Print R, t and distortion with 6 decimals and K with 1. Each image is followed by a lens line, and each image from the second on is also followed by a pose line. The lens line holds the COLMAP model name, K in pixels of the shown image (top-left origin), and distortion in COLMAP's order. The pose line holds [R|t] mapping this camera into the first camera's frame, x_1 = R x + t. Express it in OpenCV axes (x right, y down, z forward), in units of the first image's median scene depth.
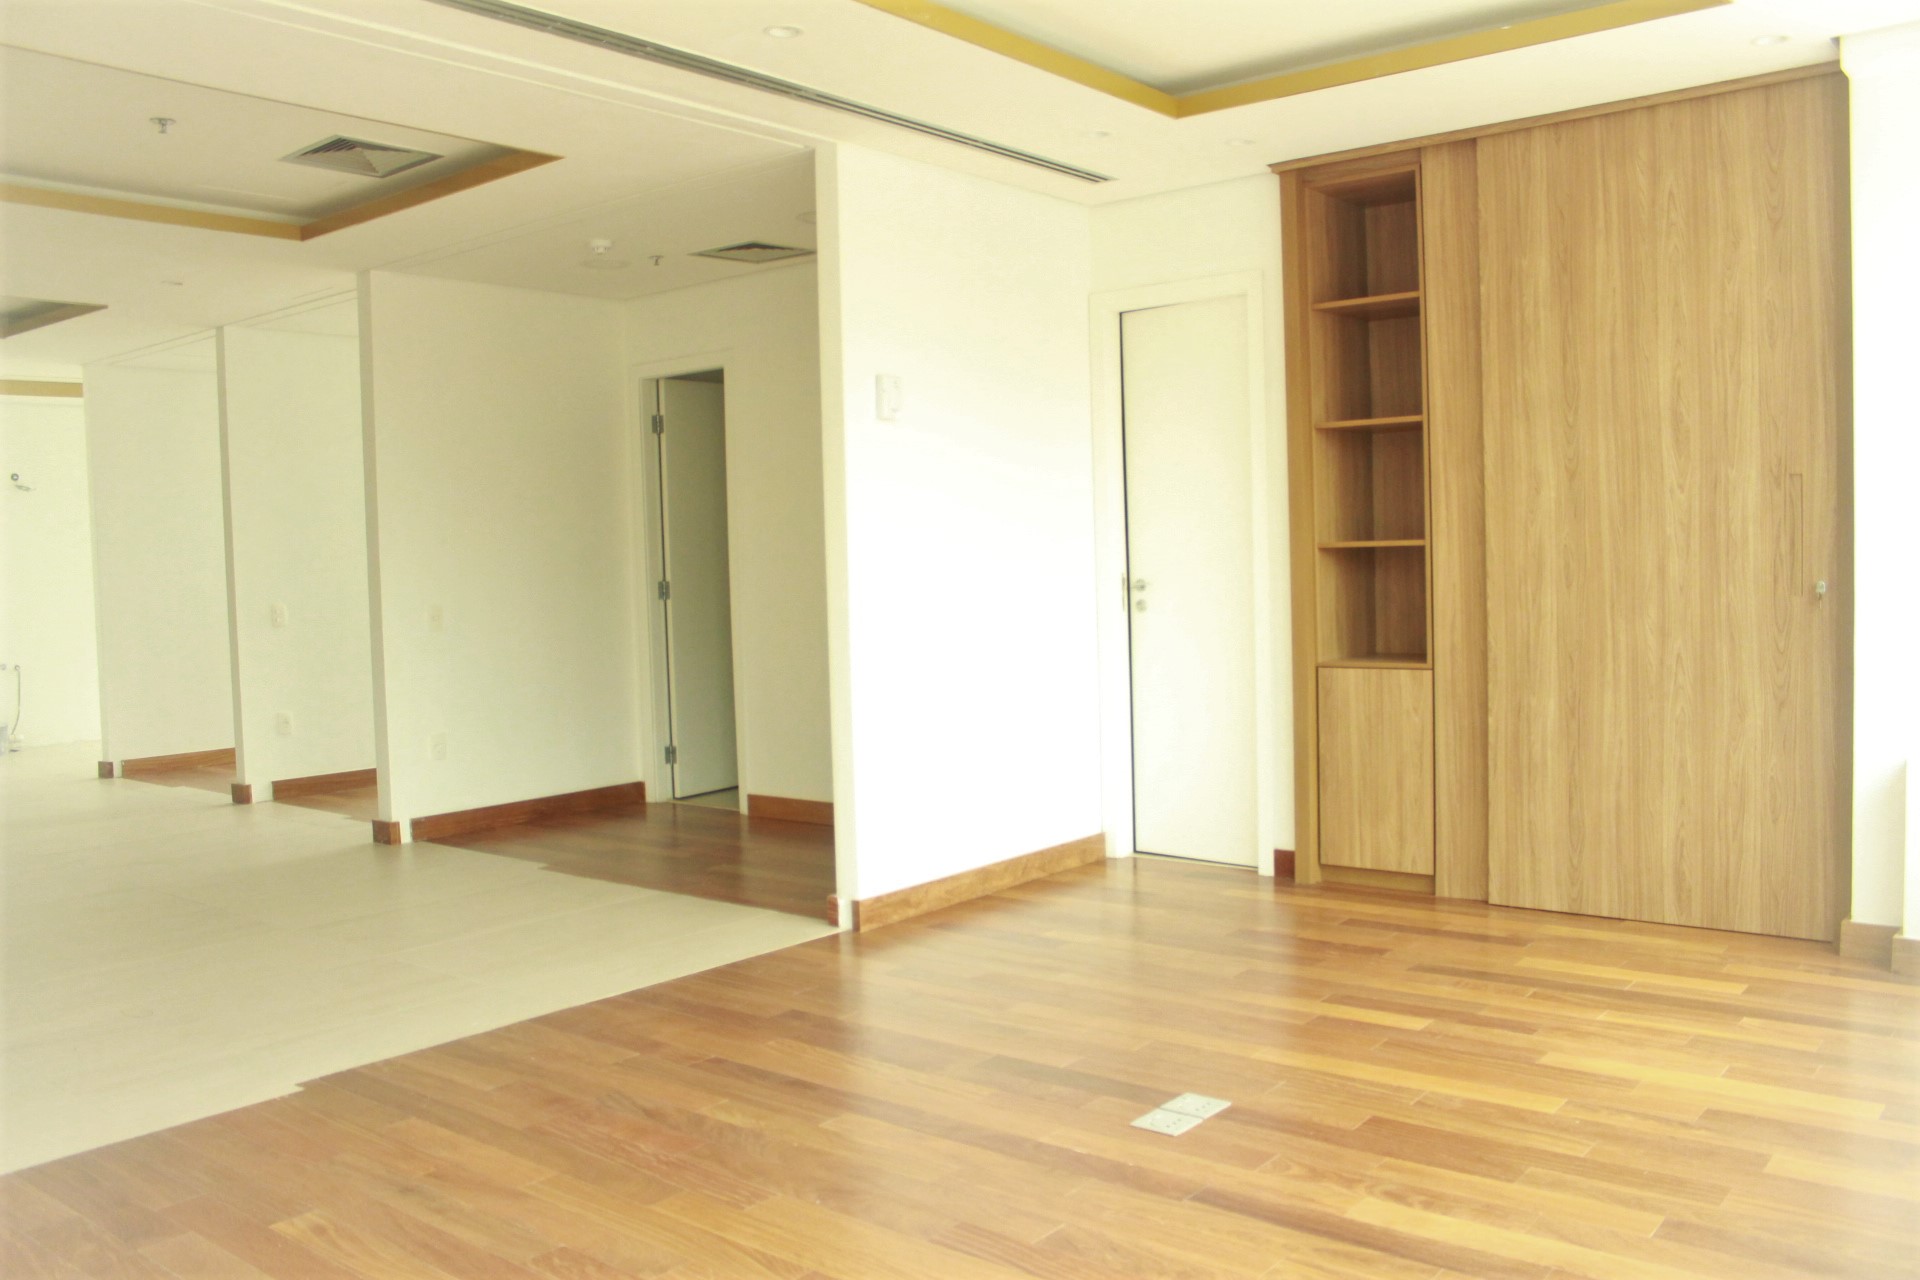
lens RADIAL K [[1604.1, 0, 960.0], [0, 1604.1, 640.0], [0, 0, 1]] dist [-0.130083, 0.065611]
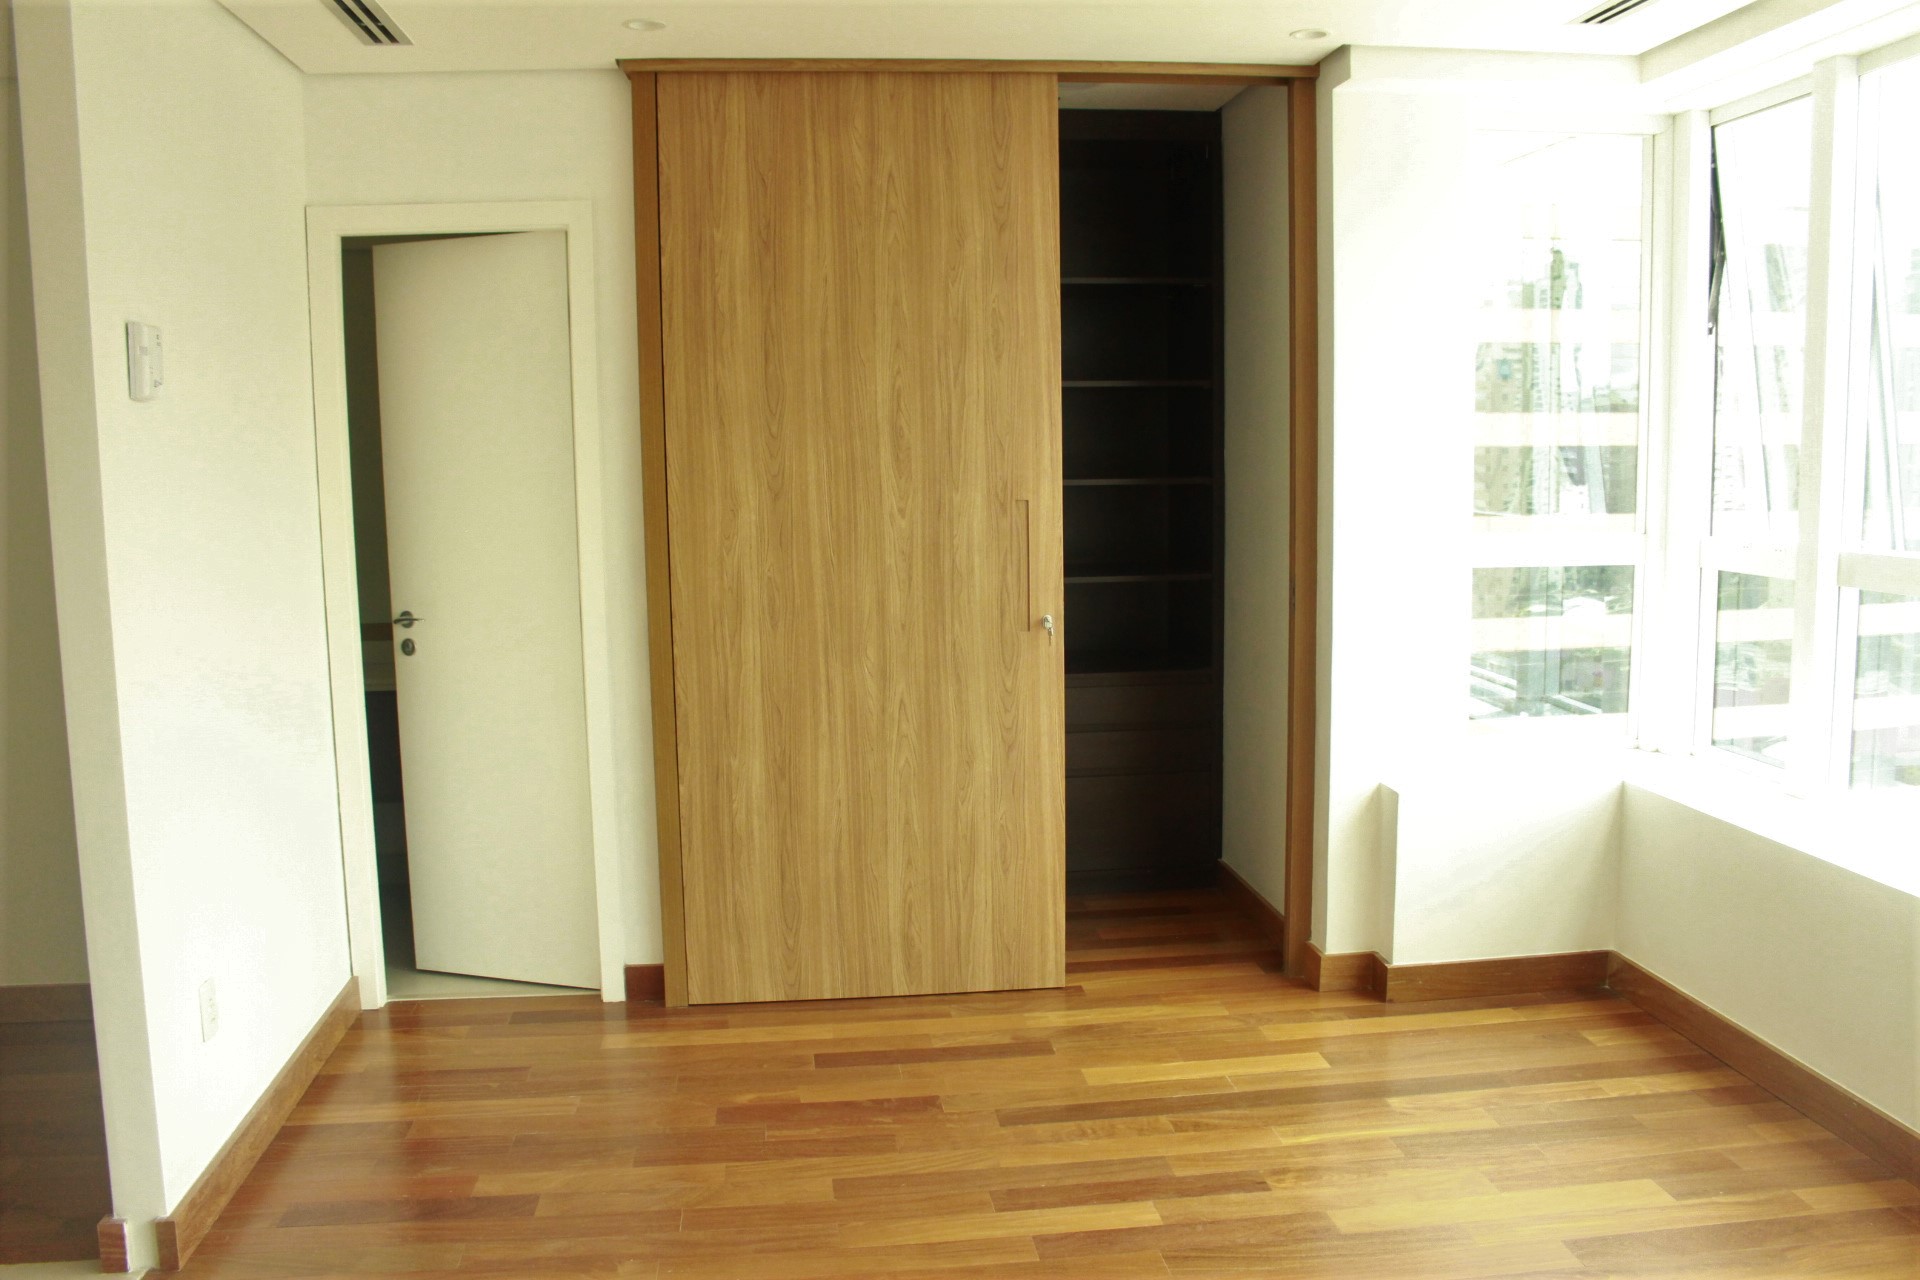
lens RADIAL K [[1404.3, 0, 960.1], [0, 1404.3, 824.2], [0, 0, 1]] dist [-0.057774, -0.072137]
pose [[0.713756, -0.078046, 0.696033, -0.086200], [0.041908, 0.996751, 0.068790, 0.026557], [-0.699140, -0.019930, 0.714707, 0.394511]]
